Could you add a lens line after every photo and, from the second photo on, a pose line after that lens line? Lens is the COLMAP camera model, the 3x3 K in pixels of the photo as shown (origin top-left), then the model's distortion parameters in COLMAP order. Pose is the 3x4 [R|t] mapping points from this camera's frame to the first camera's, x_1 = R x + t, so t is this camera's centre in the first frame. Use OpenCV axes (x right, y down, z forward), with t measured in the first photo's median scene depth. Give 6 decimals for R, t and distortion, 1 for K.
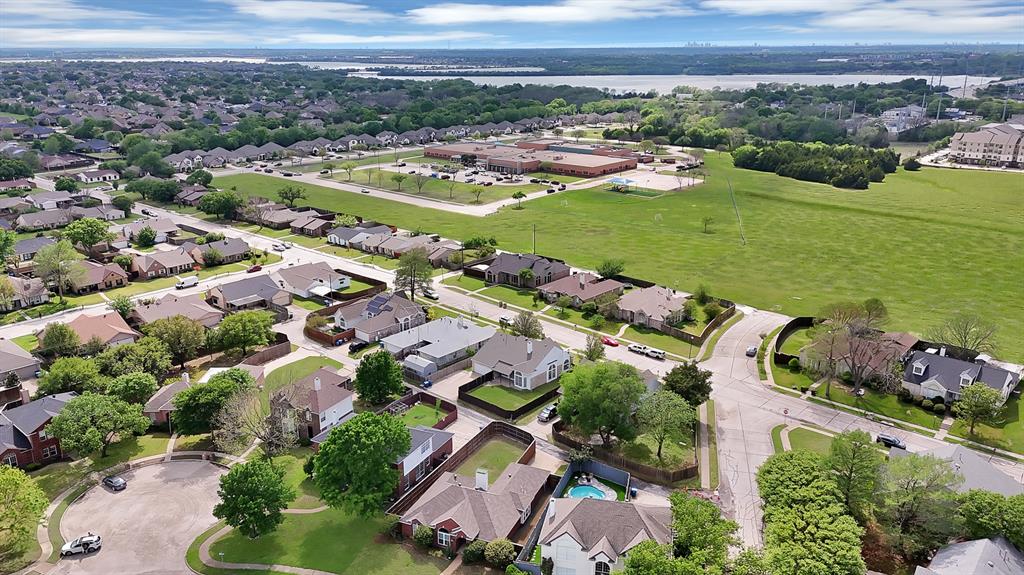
lens RADIAL K [[762.4, 0, 510.1], [0, 762.4, 286.4], [0, 0, 1]] dist [0.060076, -0.052147]
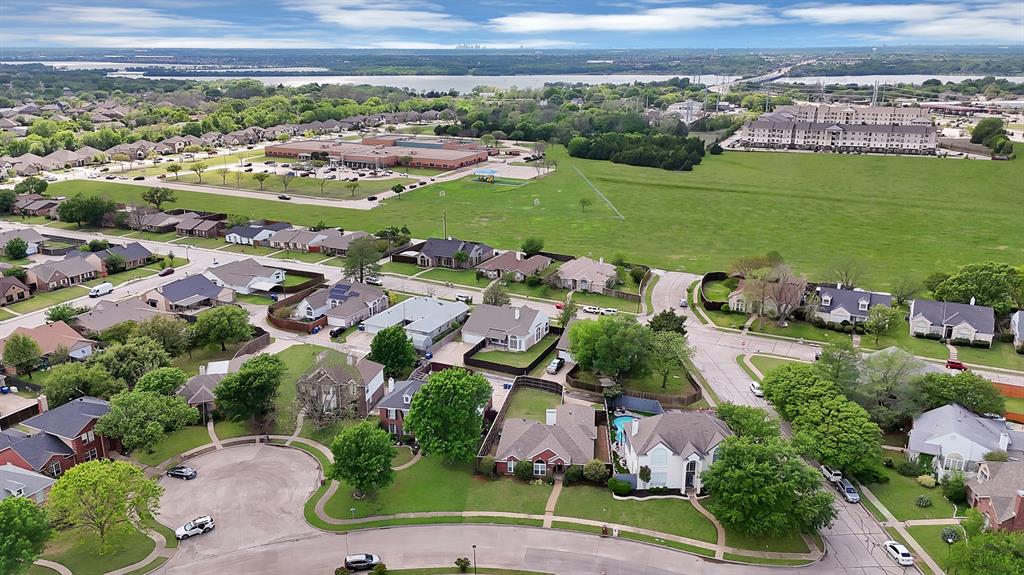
lens RADIAL K [[762.4, 0, 508.1], [0, 762.4, 288.2], [0, 0, 1]] dist [0.060076, -0.052147]
pose [[0.960946, -0.079679, 0.265017, -0.196448], [0.079418, 0.996773, 0.011718, 0.021325], [-0.265095, 0.009787, 0.964172, -0.039717]]
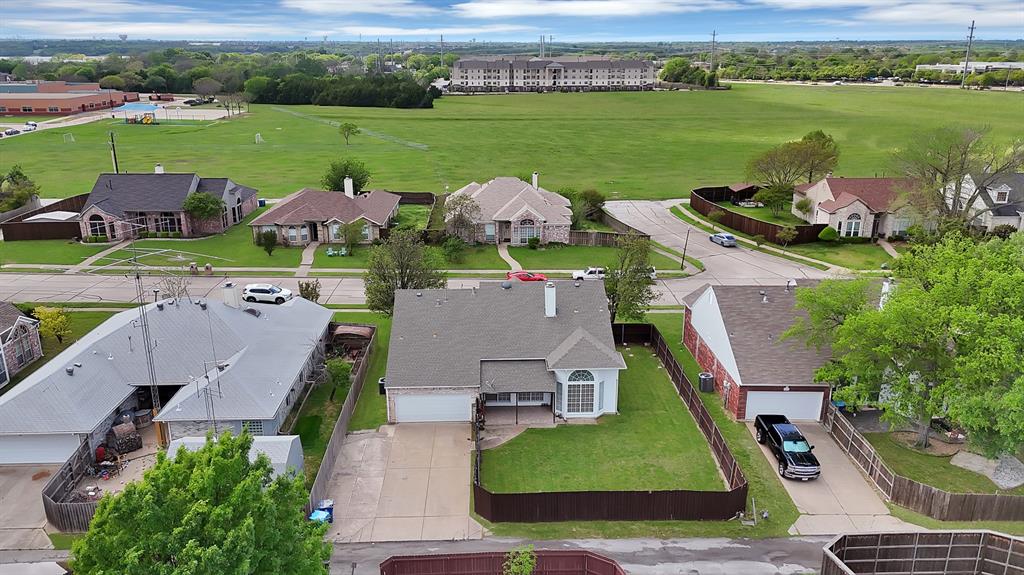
lens RADIAL K [[762.4, 0, 510.6], [0, 762.4, 290.4], [0, 0, 1]] dist [0.060076, -0.052147]
pose [[0.717170, -0.206440, 0.665620, -0.156001], [0.201619, 0.975735, 0.085387, 0.030598], [-0.667096, 0.072965, 0.741390, 0.538107]]
